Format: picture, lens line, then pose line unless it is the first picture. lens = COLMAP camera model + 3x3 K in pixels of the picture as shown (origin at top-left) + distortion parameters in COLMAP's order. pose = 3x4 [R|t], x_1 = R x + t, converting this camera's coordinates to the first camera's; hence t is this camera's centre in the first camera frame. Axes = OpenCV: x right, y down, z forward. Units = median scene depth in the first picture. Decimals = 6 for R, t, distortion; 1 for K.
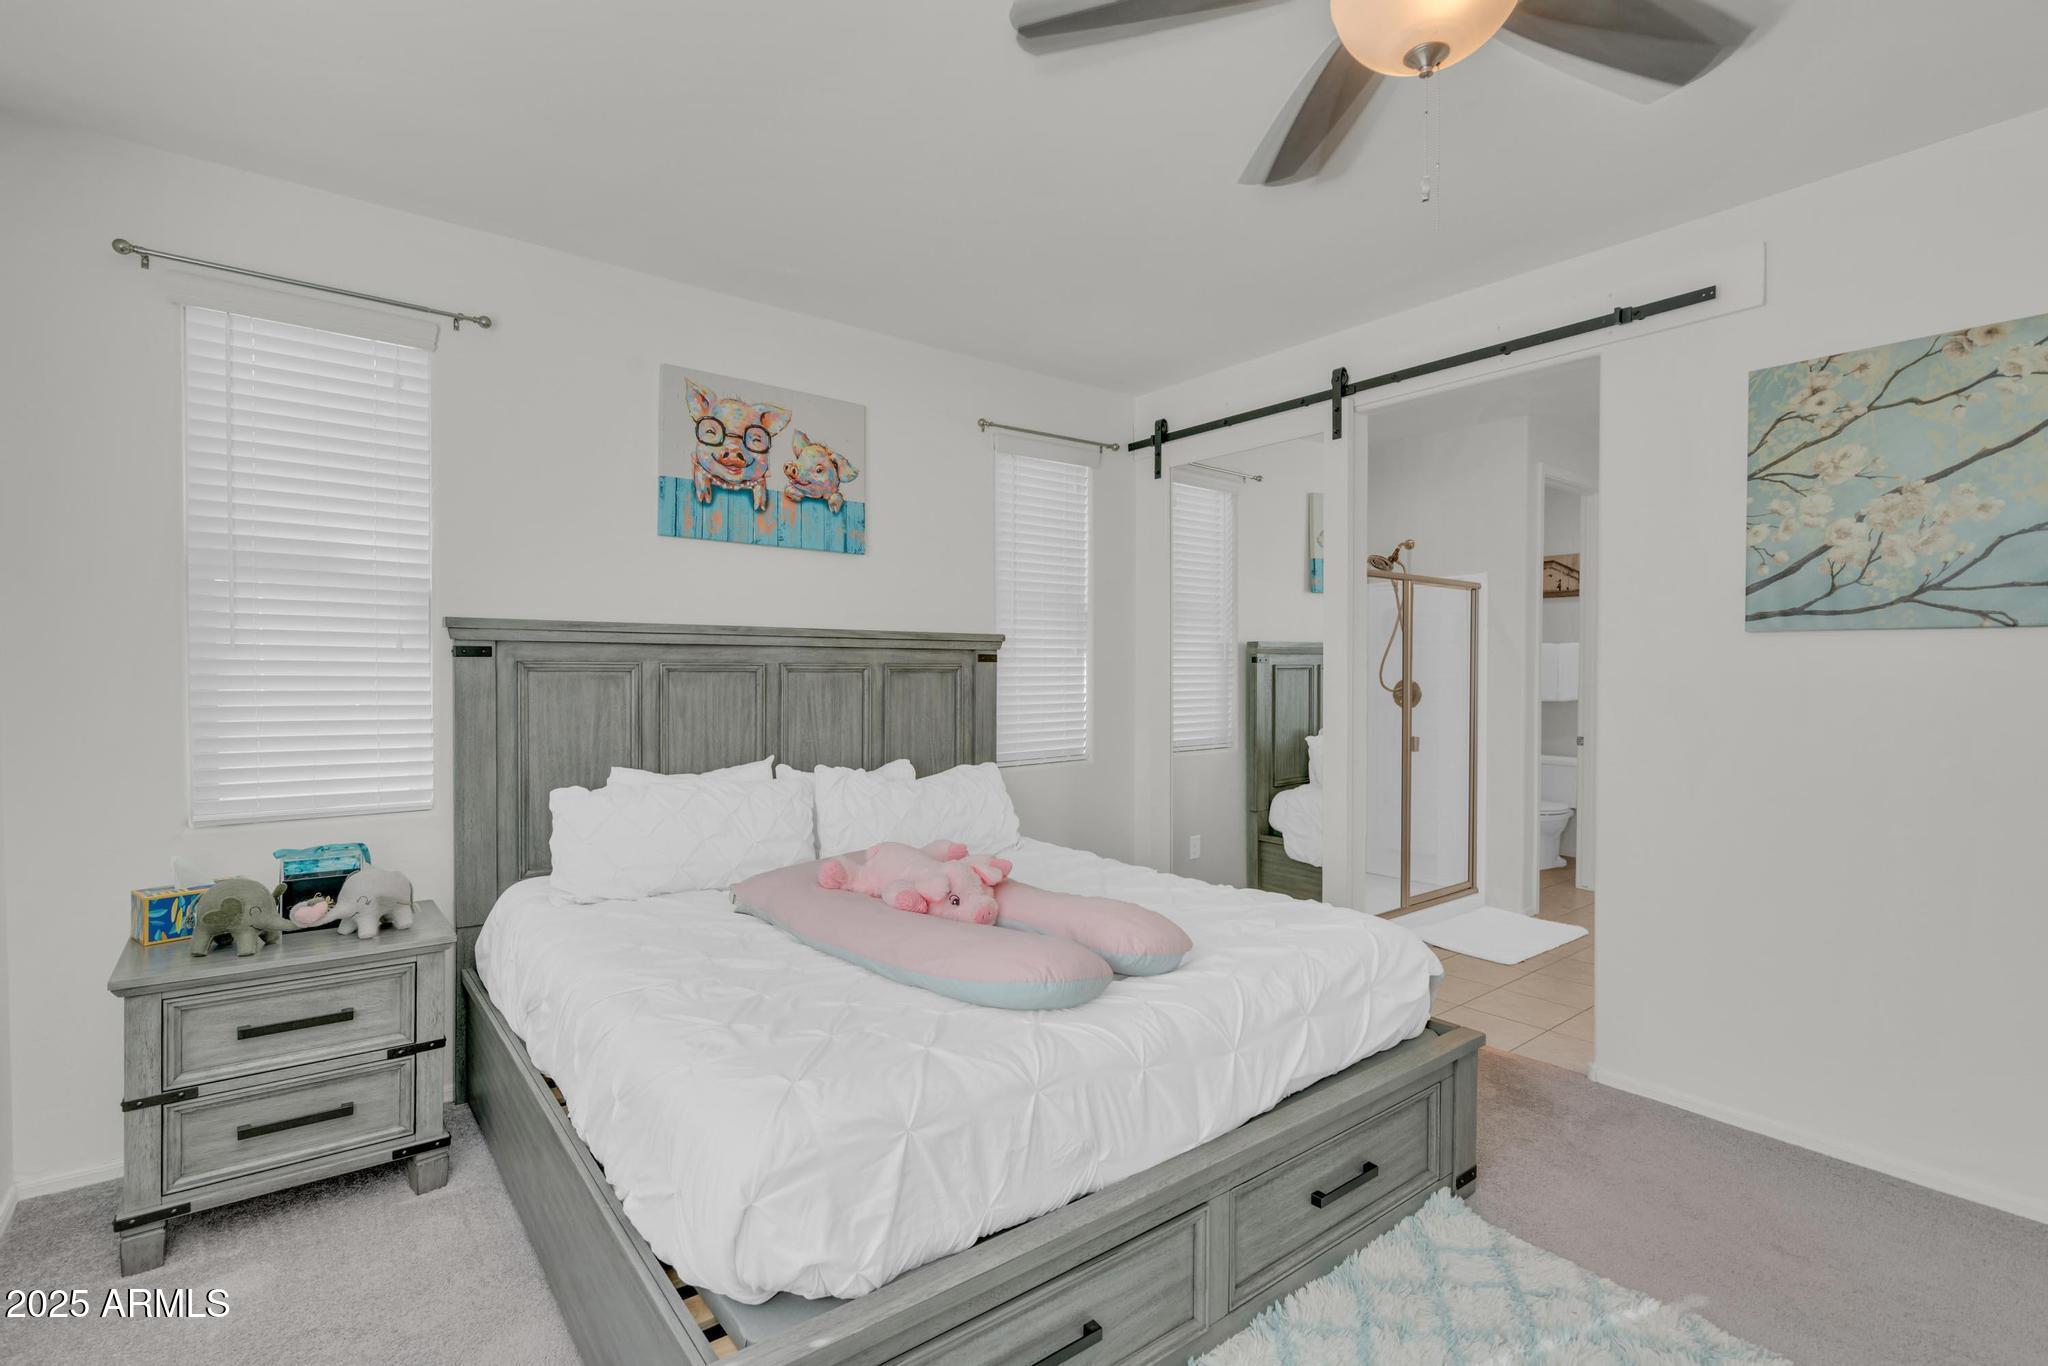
lens RADIAL K [[932.1, 0, 1022.6], [0, 932.1, 679.7], [0, 0, 1]] dist [-0.005389, 0.003022]
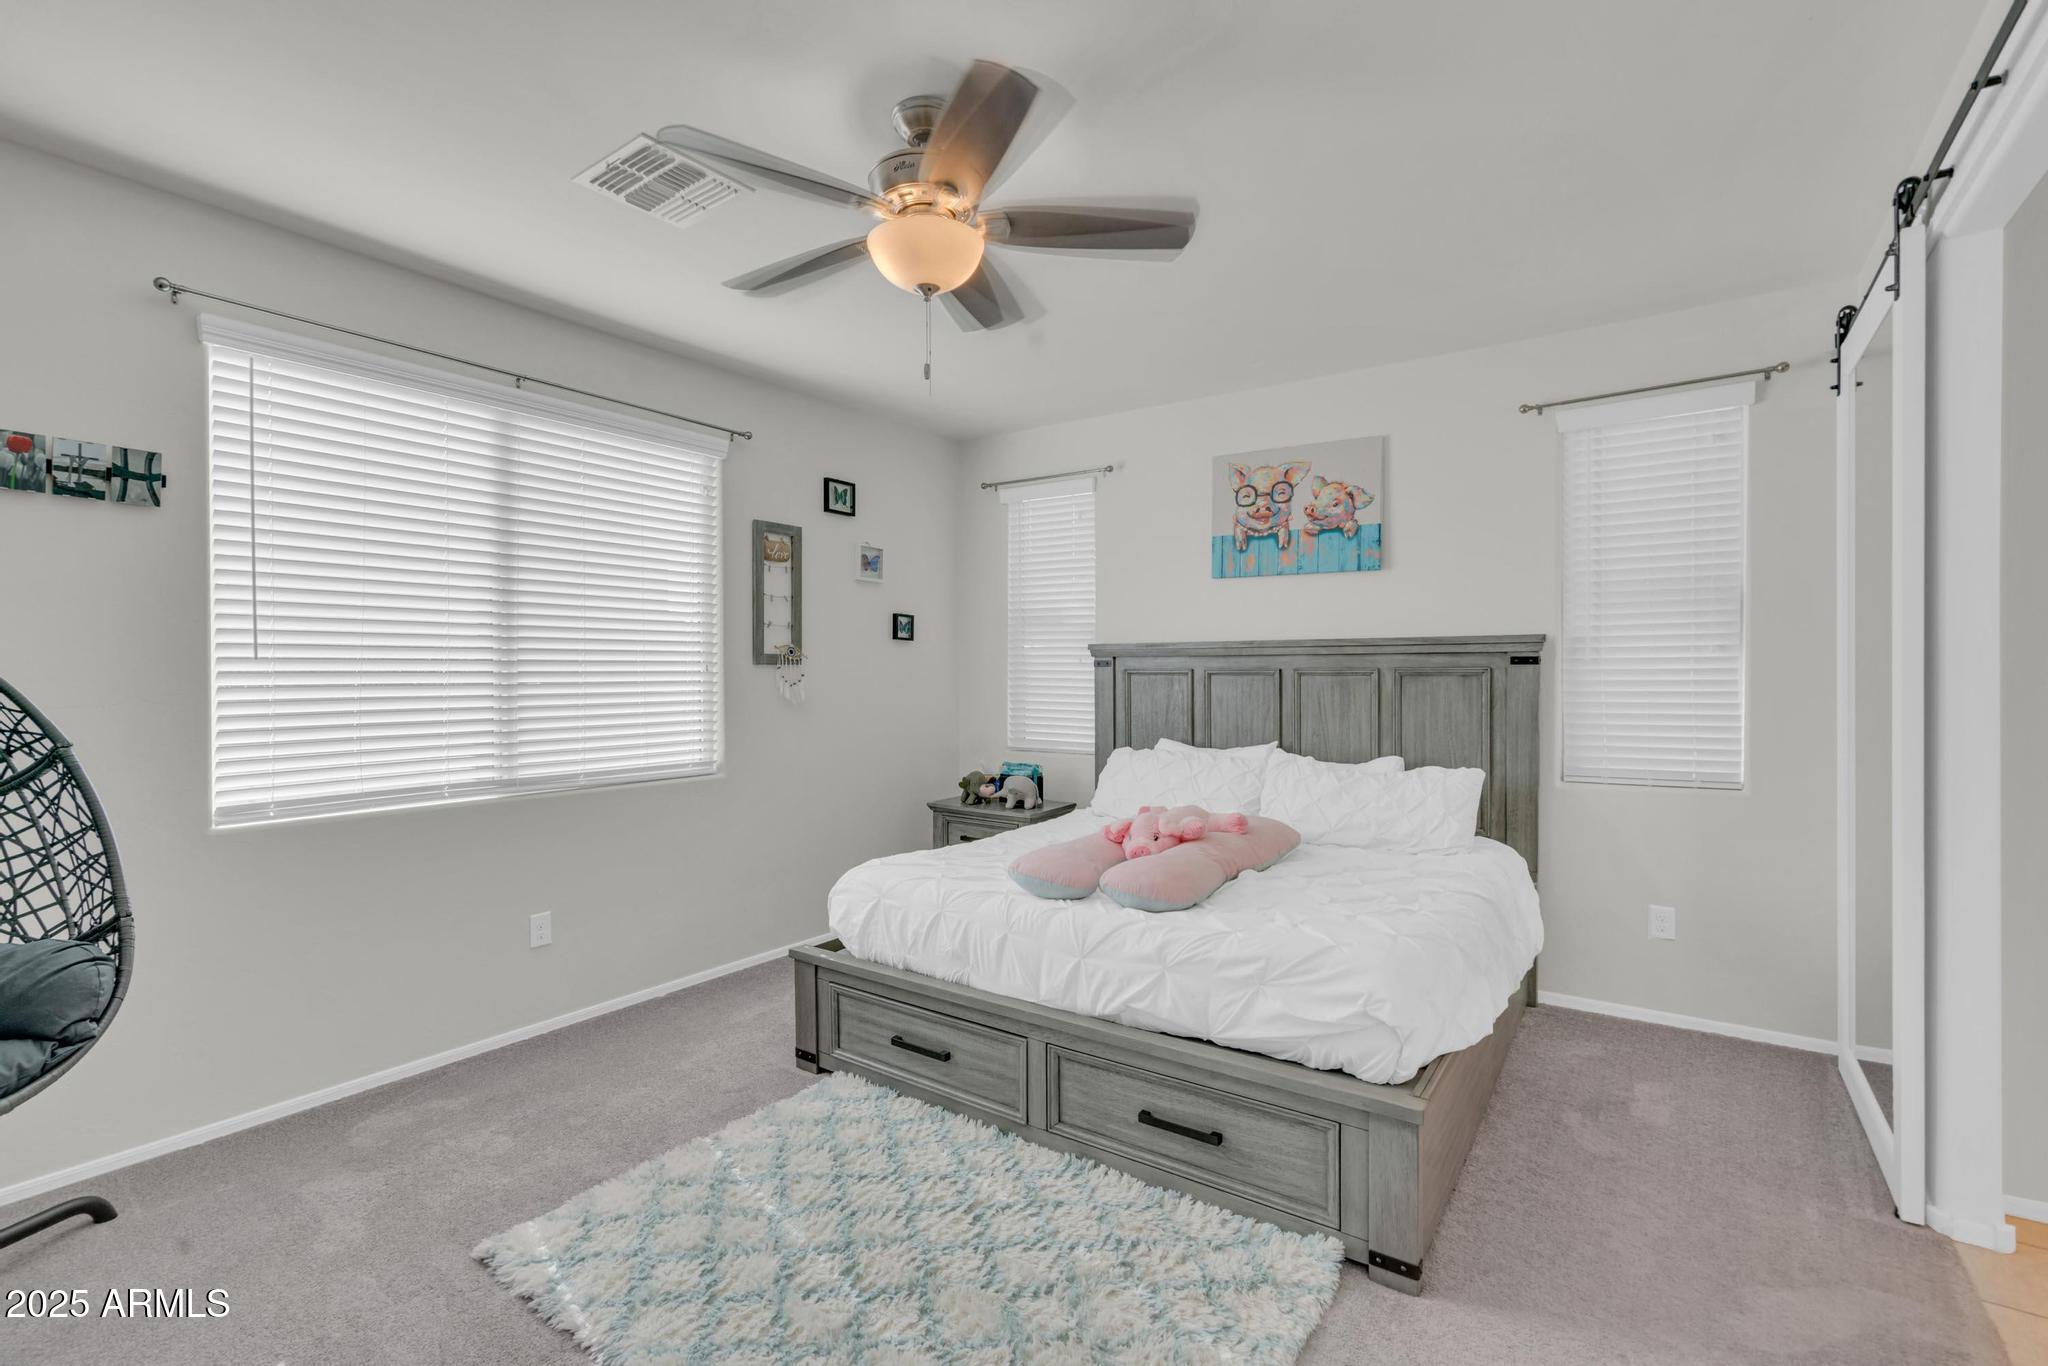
lens RADIAL K [[932.1, 0, 1029.9], [0, 932.1, 678.0], [0, 0, 1]] dist [-0.005389, 0.003022]
pose [[0.307693, 0.000826, -0.951485, 0.809639], [-0.007038, 0.999974, -0.001408, -0.000676], [0.951460, 0.007130, 0.307691, 0.280558]]
